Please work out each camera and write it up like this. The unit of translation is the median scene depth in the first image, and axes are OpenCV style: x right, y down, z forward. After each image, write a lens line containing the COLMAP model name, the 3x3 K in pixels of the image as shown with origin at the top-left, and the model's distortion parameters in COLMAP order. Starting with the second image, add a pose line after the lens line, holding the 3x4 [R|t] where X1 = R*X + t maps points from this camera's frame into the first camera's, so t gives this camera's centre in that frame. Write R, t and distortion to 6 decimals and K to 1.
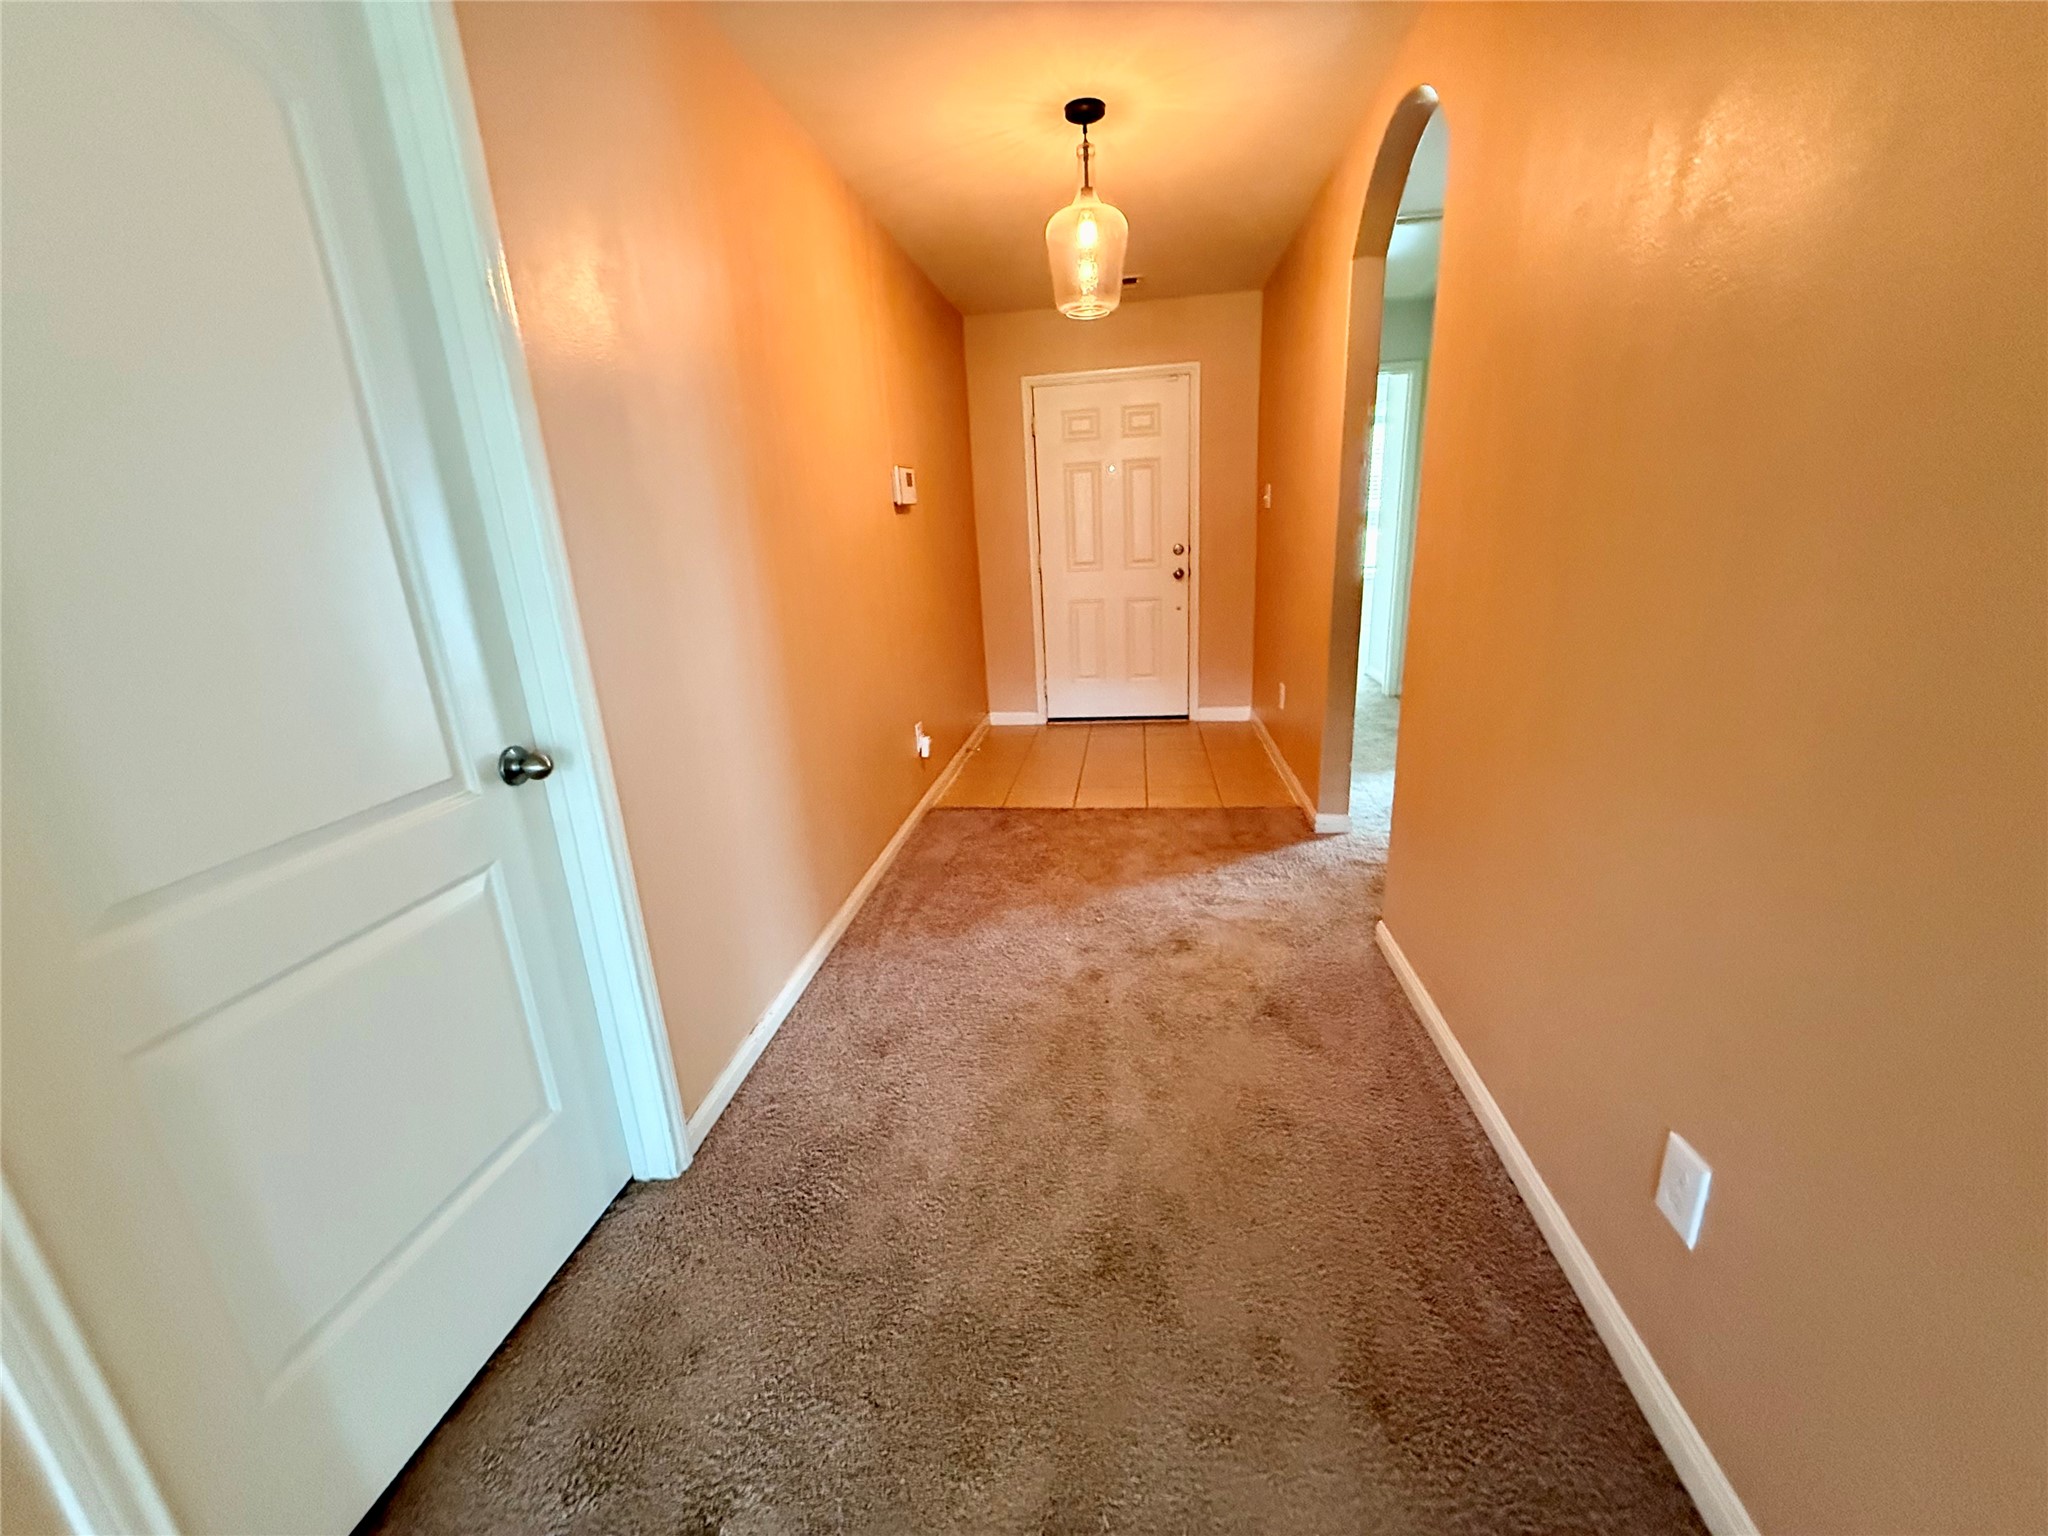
lens RADIAL K [[815.1, 0, 1024.0], [0, 815.1, 768.0], [0, 0, 1]] dist [0.001260, 0.000068]
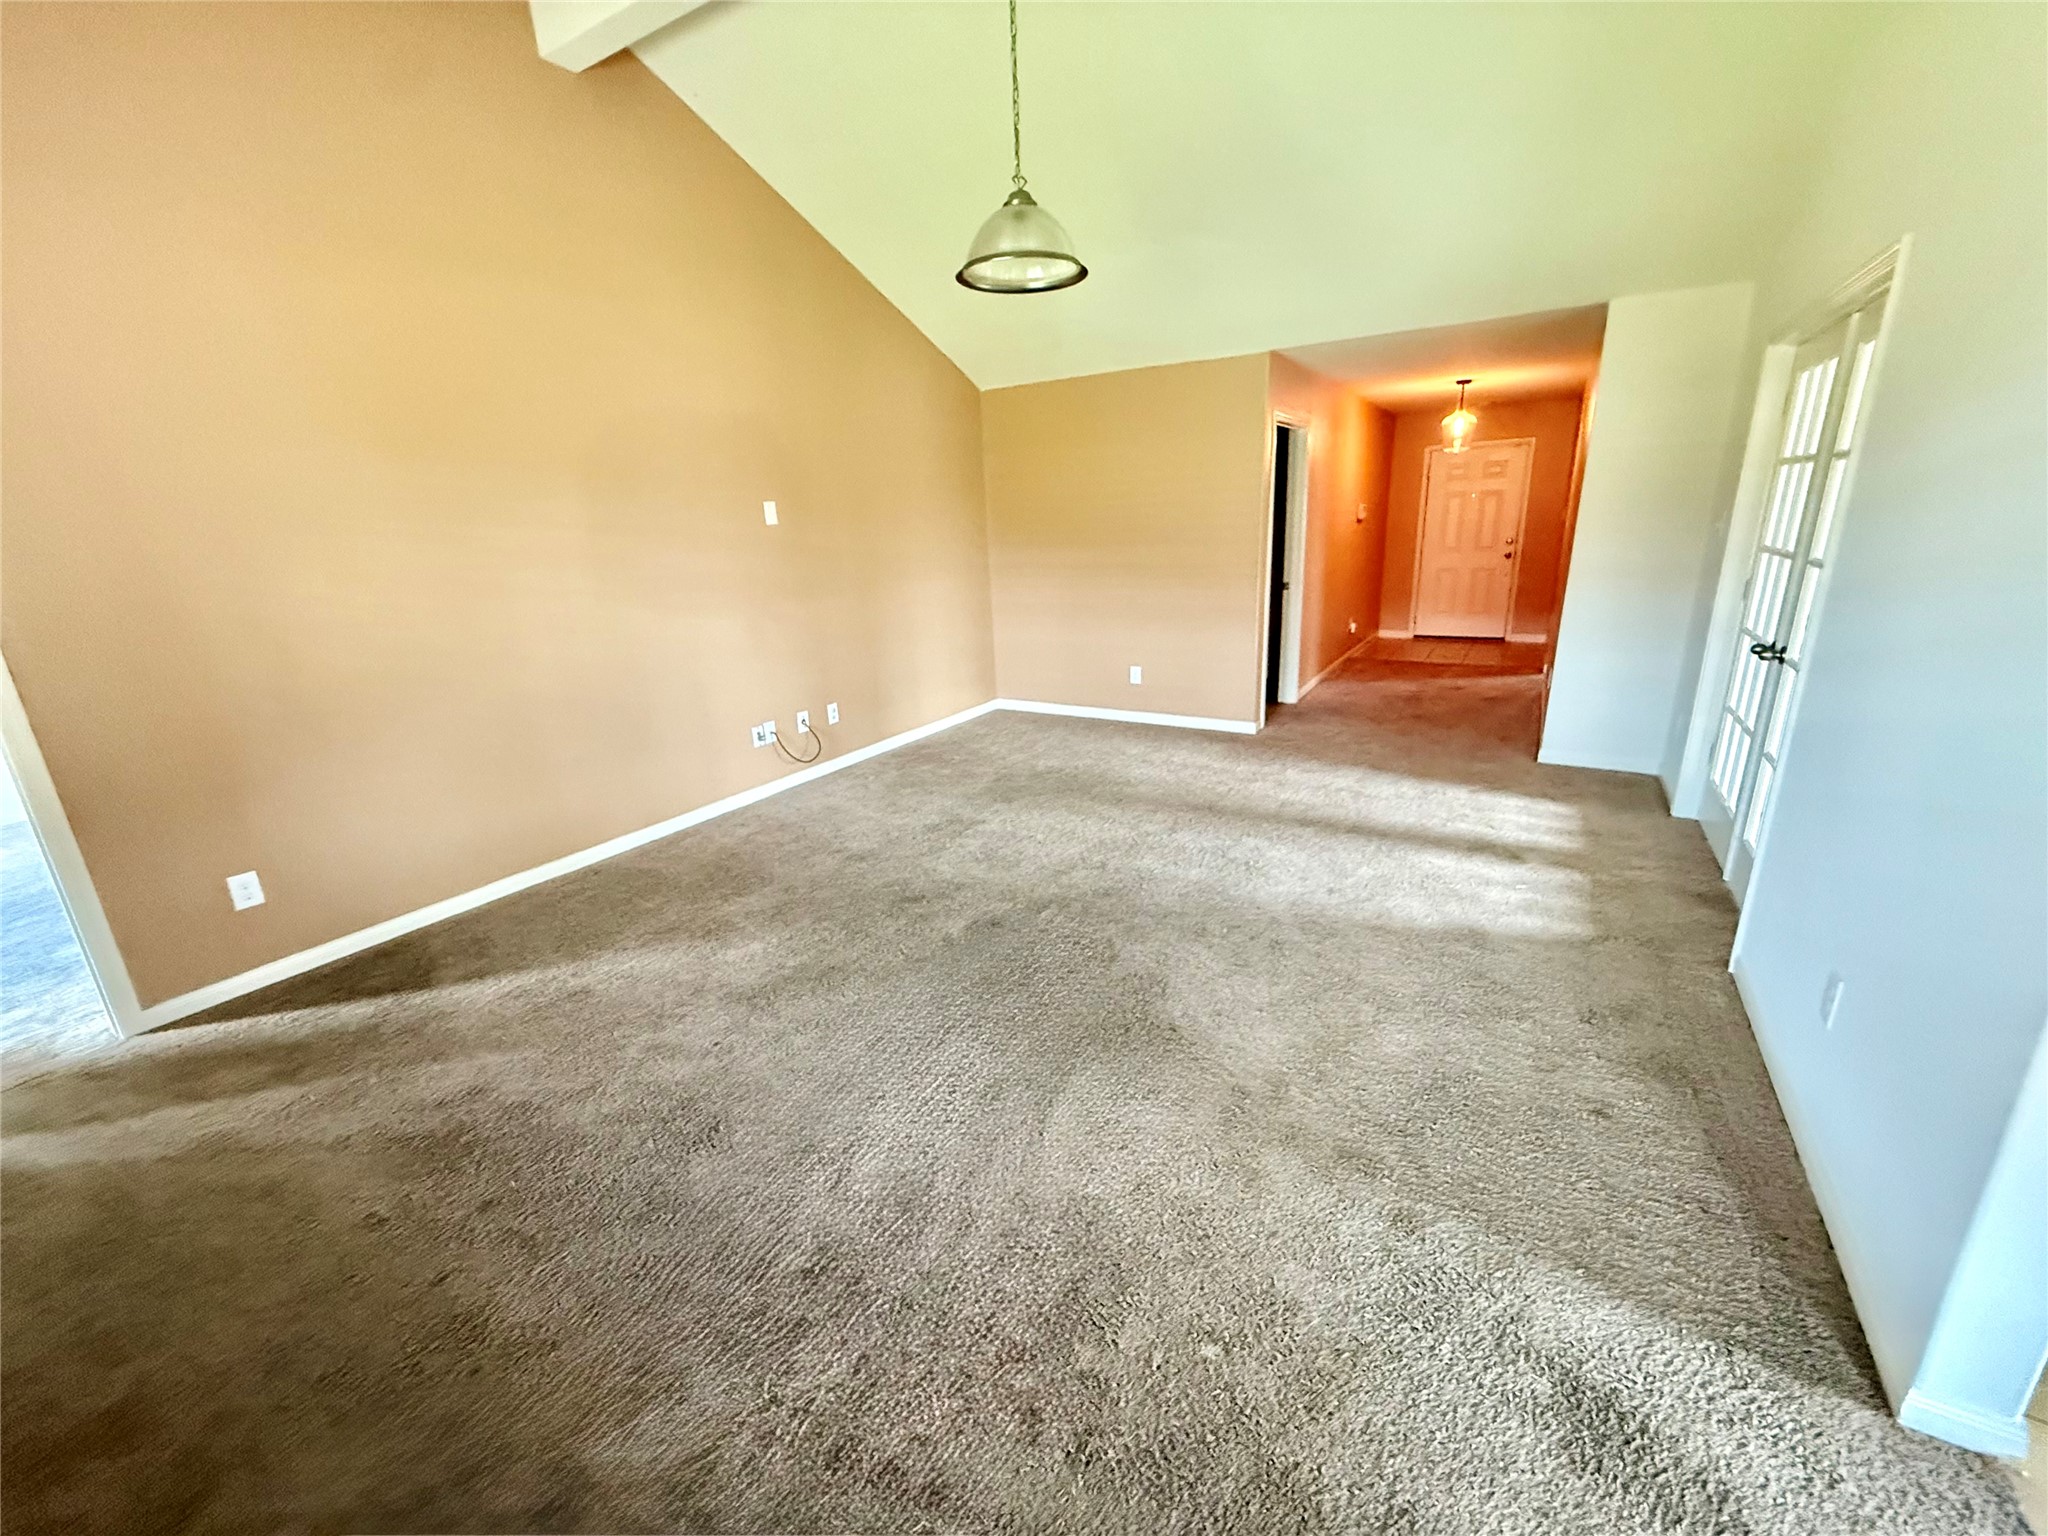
lens RADIAL K [[815.1, 0, 1024.0], [0, 815.1, 768.0], [0, 0, 1]] dist [0.001260, 0.000068]
pose [[0.912370, 0.130034, -0.388165, -0.021291], [-0.123105, 0.991471, 0.042784, 0.273219], [0.390418, 0.008750, 0.920596, -1.036520]]
